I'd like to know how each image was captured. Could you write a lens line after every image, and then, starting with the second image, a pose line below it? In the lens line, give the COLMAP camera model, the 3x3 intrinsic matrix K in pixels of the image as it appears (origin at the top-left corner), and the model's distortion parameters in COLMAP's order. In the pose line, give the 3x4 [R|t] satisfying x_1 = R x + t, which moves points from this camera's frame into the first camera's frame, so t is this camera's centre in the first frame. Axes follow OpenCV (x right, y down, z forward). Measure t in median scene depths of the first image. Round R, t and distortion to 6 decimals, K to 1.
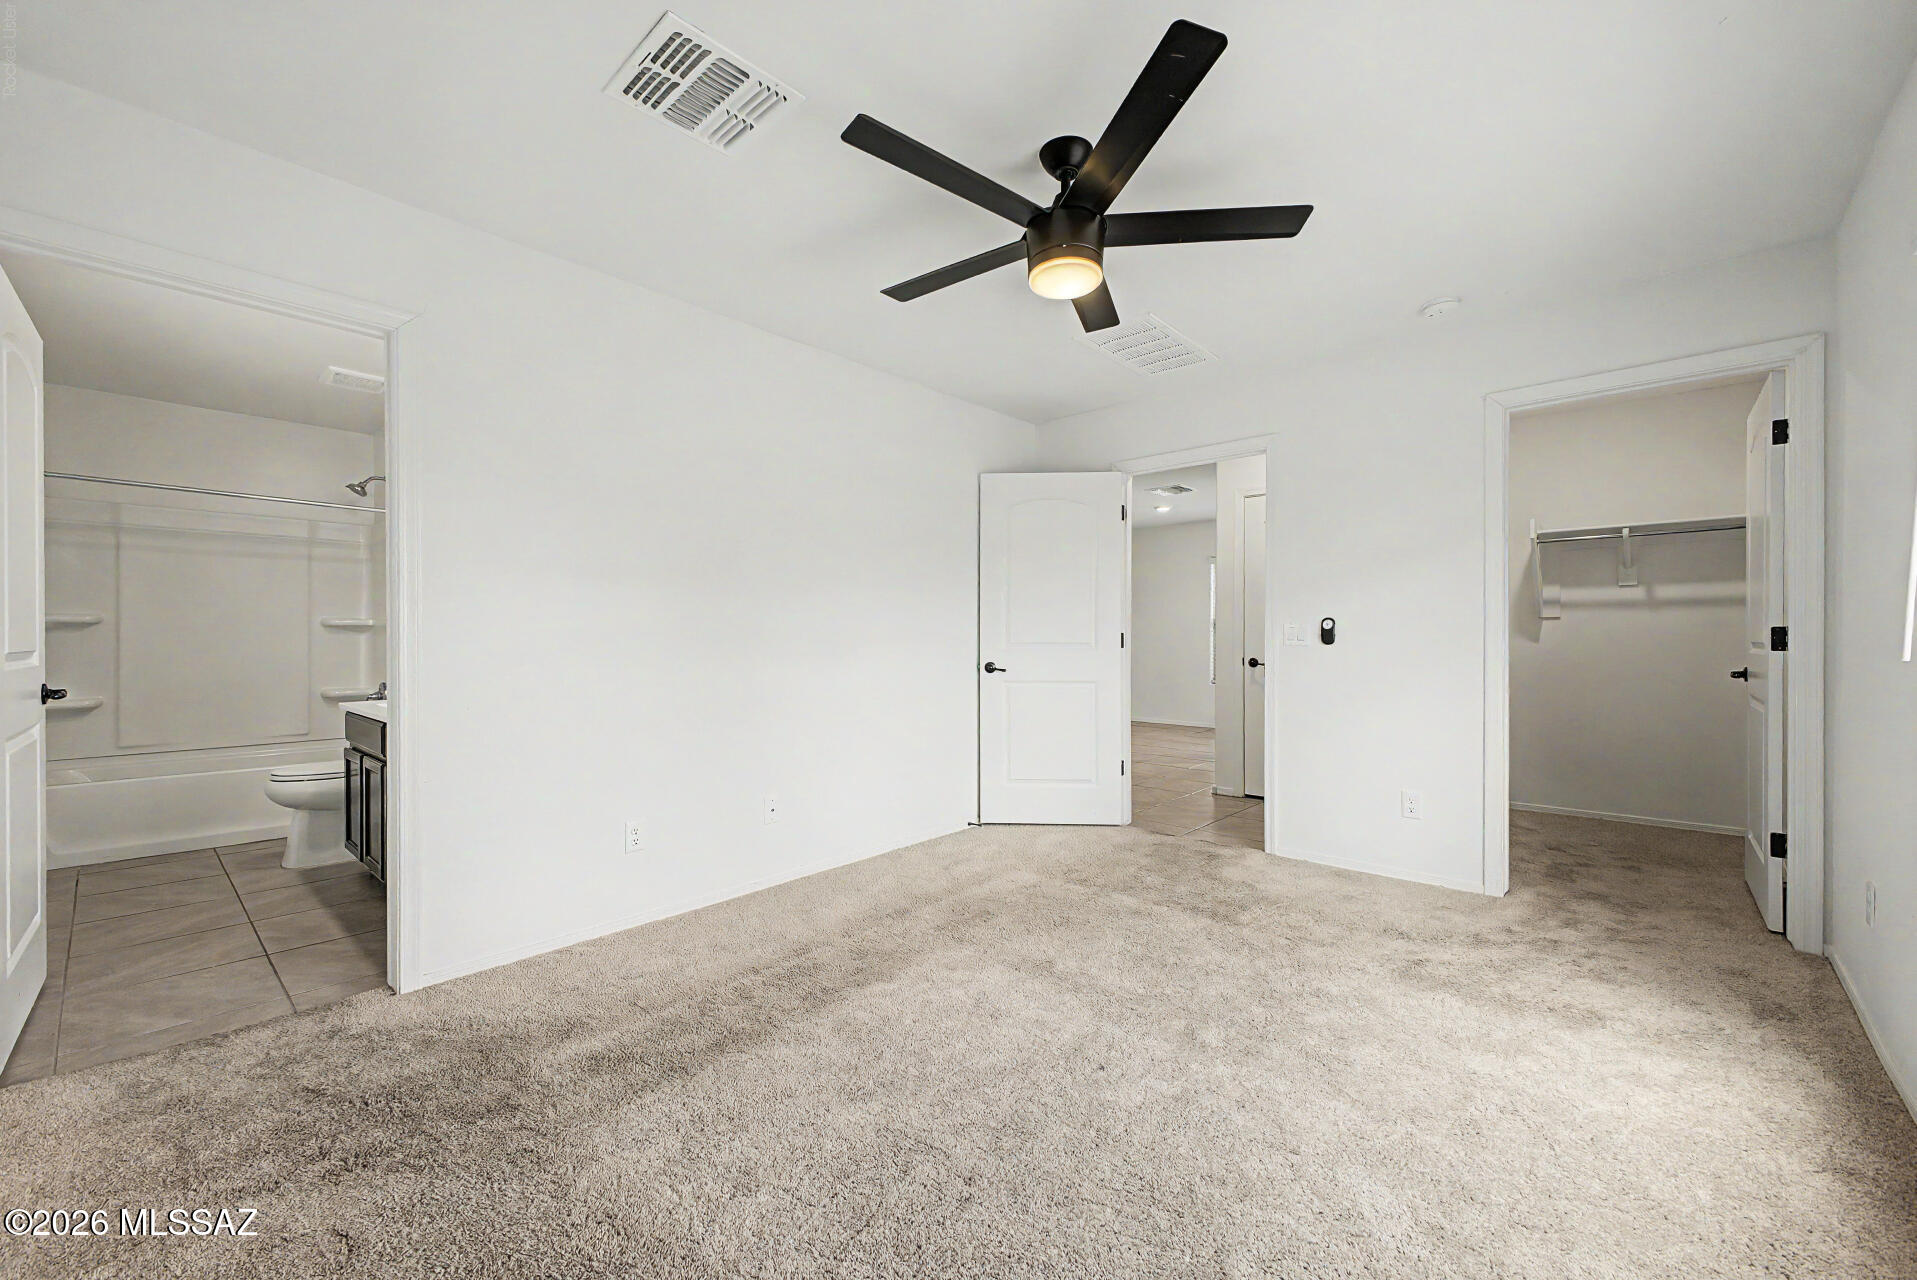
lens RADIAL K [[771.4, 0, 945.5], [0, 771.4, 636.8], [0, 0, 1]] dist [0.014179, -0.000187]
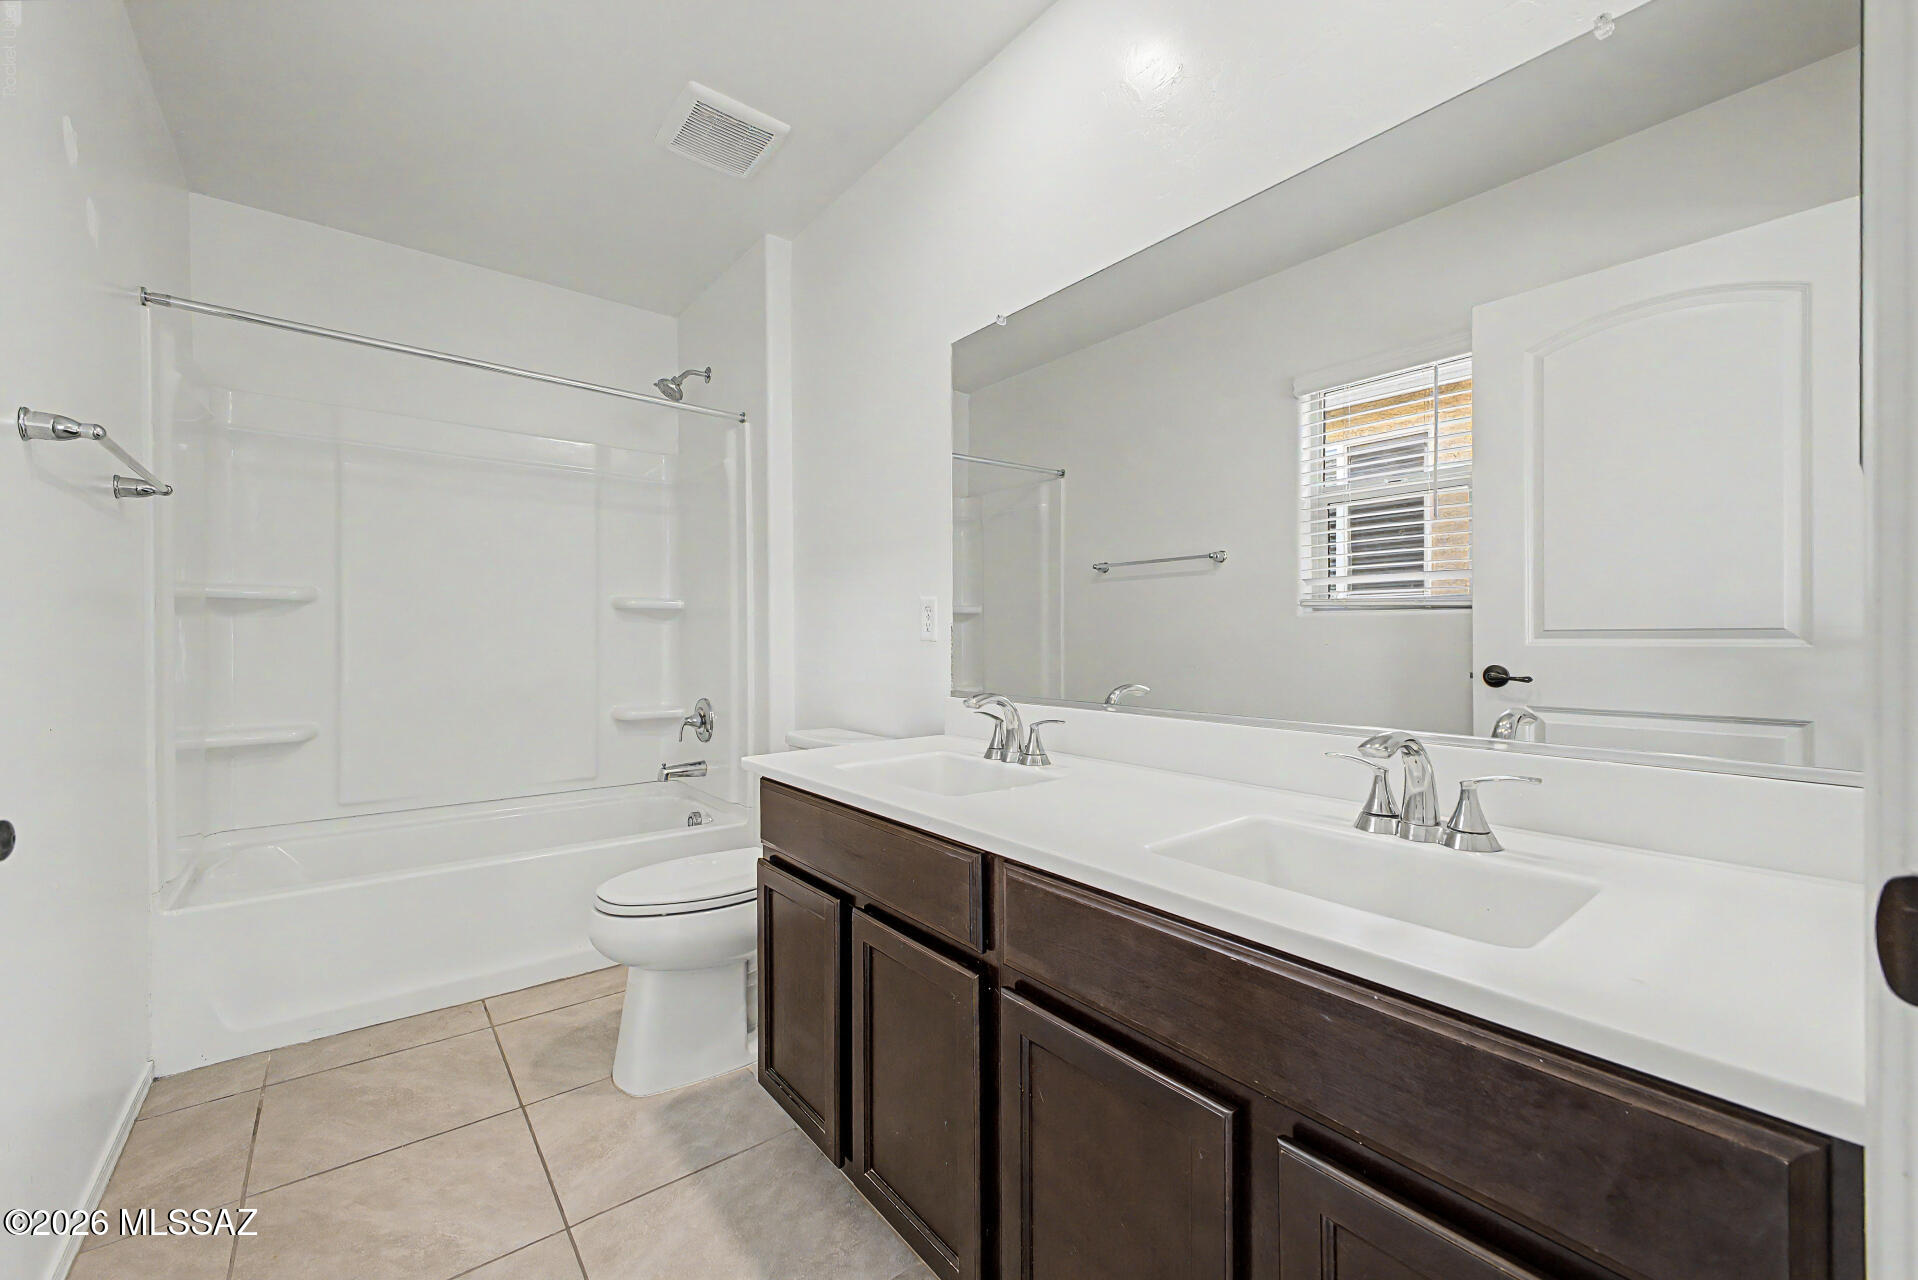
lens RADIAL K [[771.8, 0, 951.5], [0, 771.8, 633.4], [0, 0, 1]] dist [0.014179, -0.000187]
pose [[0.988009, -0.003114, -0.154367, -0.436174], [0.002427, 0.999986, -0.004639, 0.009832], [0.154380, 0.004209, 0.988003, 0.420527]]
